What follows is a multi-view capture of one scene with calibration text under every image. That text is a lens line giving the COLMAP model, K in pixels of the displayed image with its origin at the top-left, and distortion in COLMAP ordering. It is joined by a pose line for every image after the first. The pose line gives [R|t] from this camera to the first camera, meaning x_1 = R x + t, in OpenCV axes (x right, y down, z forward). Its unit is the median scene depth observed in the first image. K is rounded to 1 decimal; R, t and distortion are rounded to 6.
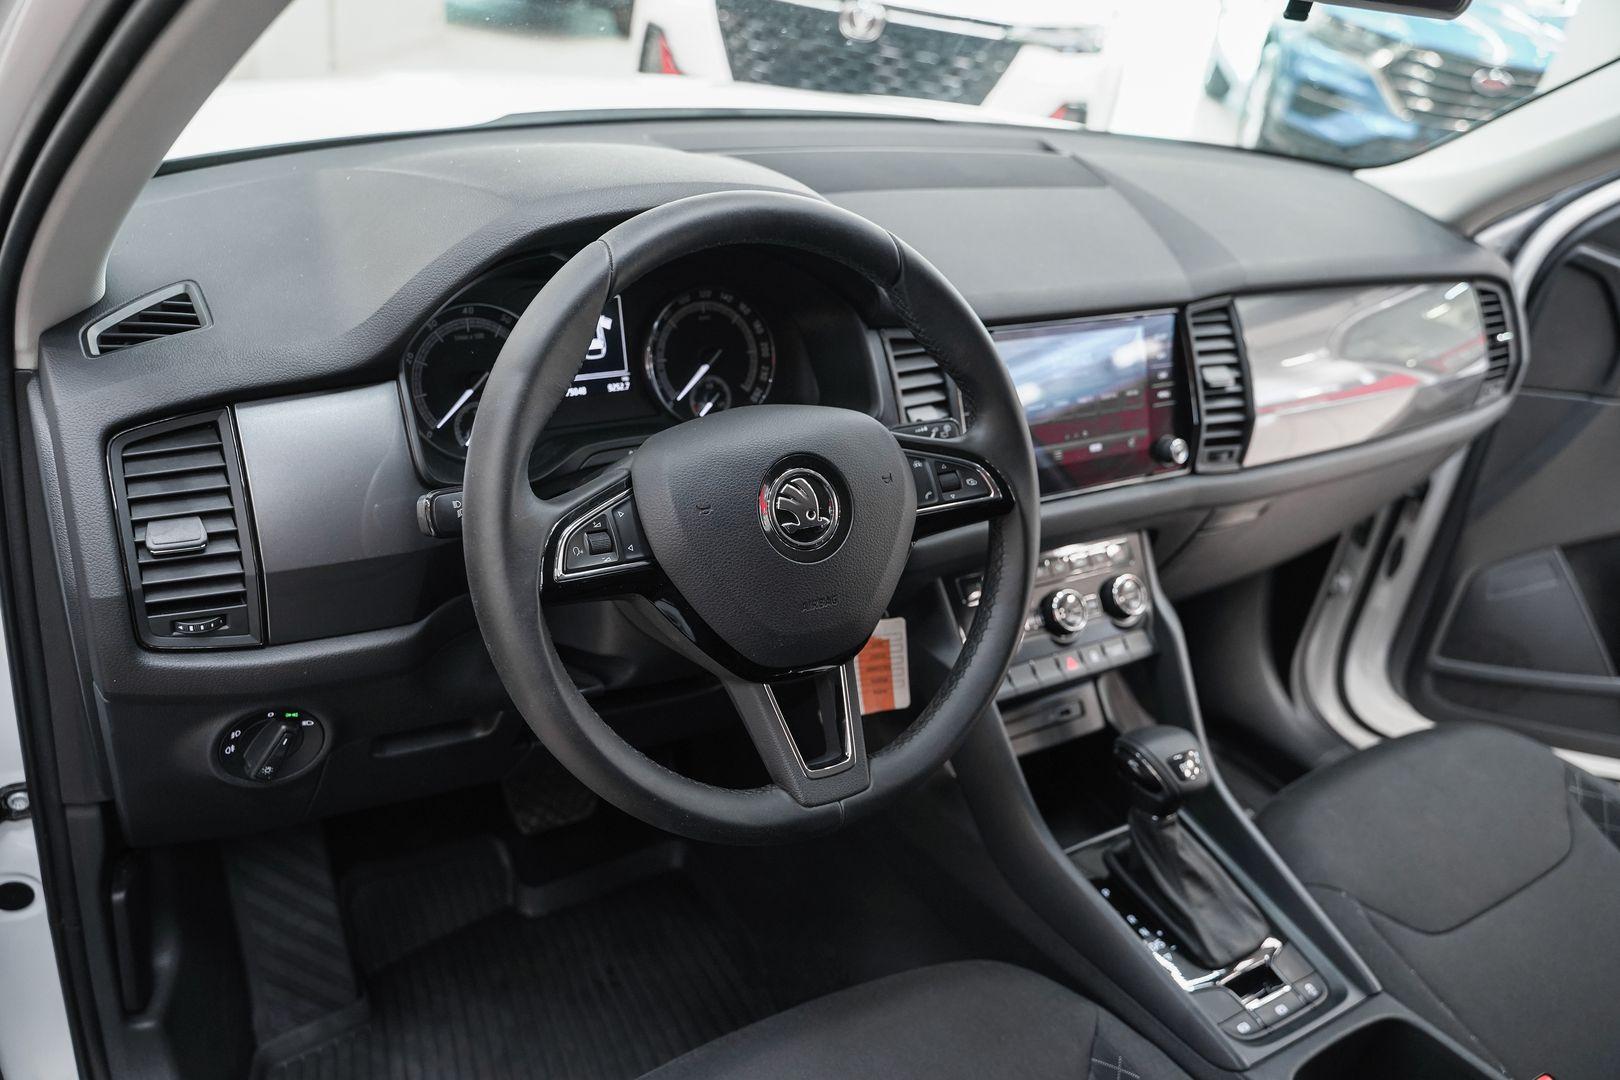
lens RADIAL K [[1311.8, 0, 810.0], [0, 1311.8, 540.0], [0, 0, 1]] dist [-0.119567, 0.093259]
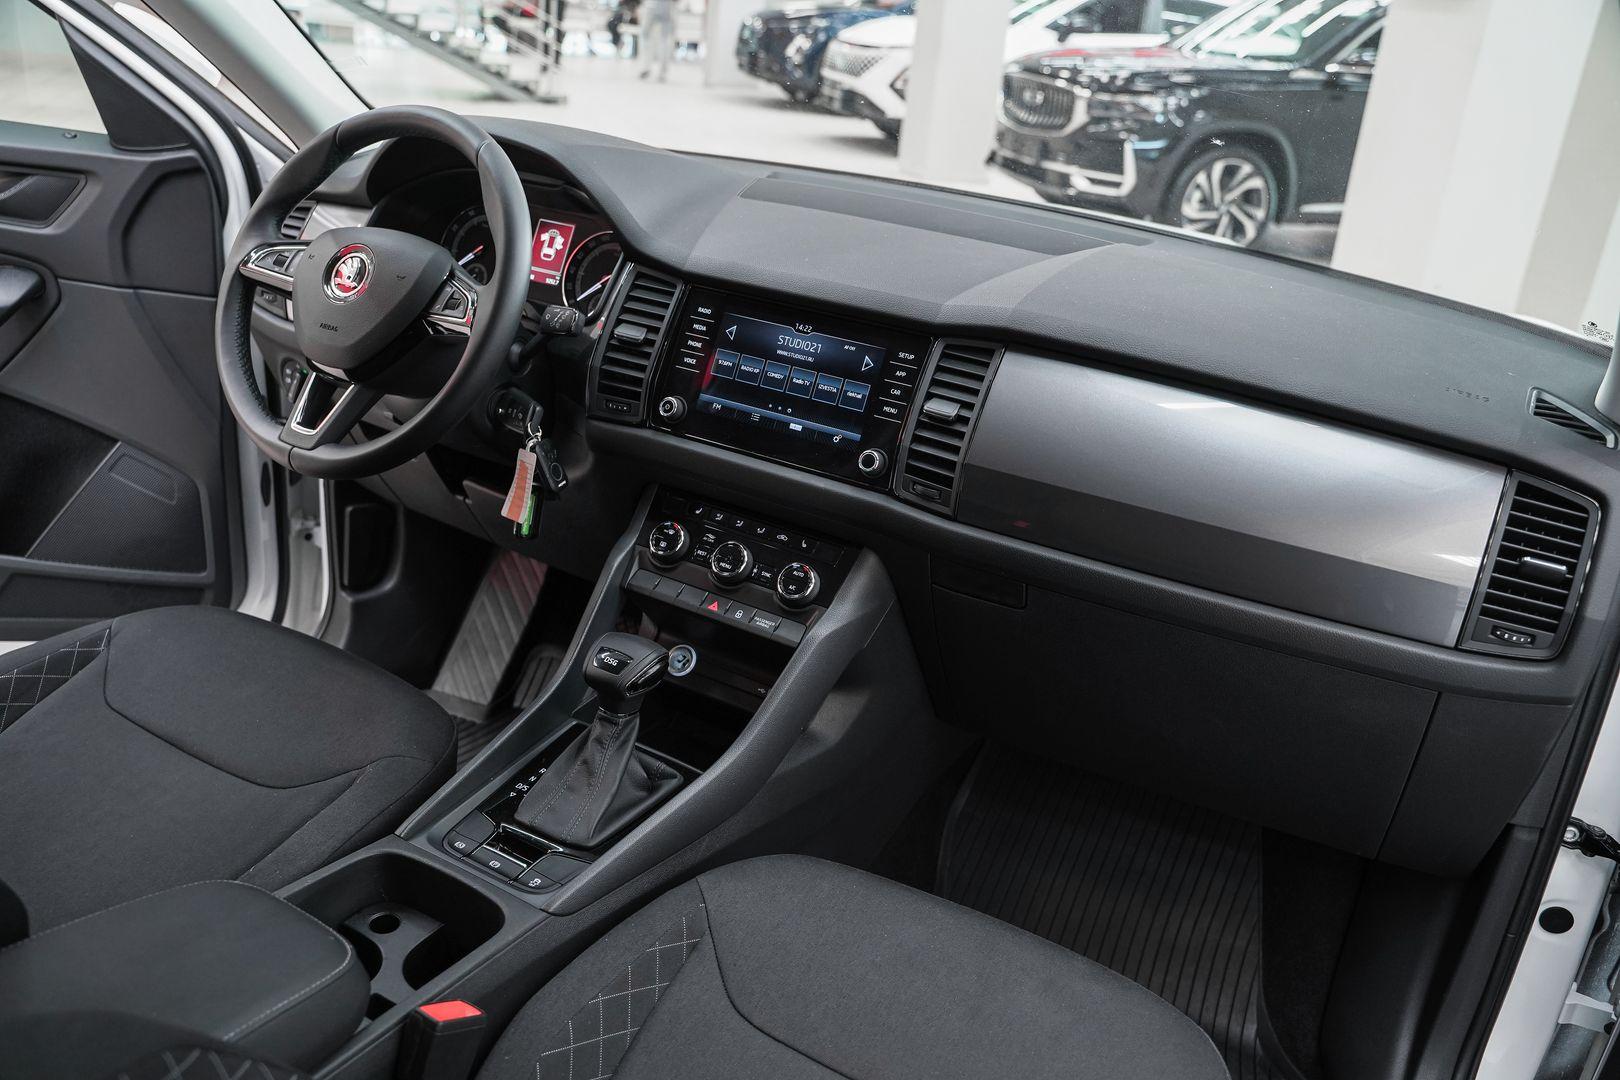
lens RADIAL K [[1311.8, 0, 810.0], [0, 1311.8, 540.0], [0, 0, 1]] dist [-0.119567, 0.093259]
pose [[0.475428, 0.264304, -0.839114, 1.104517], [-0.450803, 0.892256, 0.025625, -0.018903], [0.755477, 0.366092, 0.543352, 0.422601]]
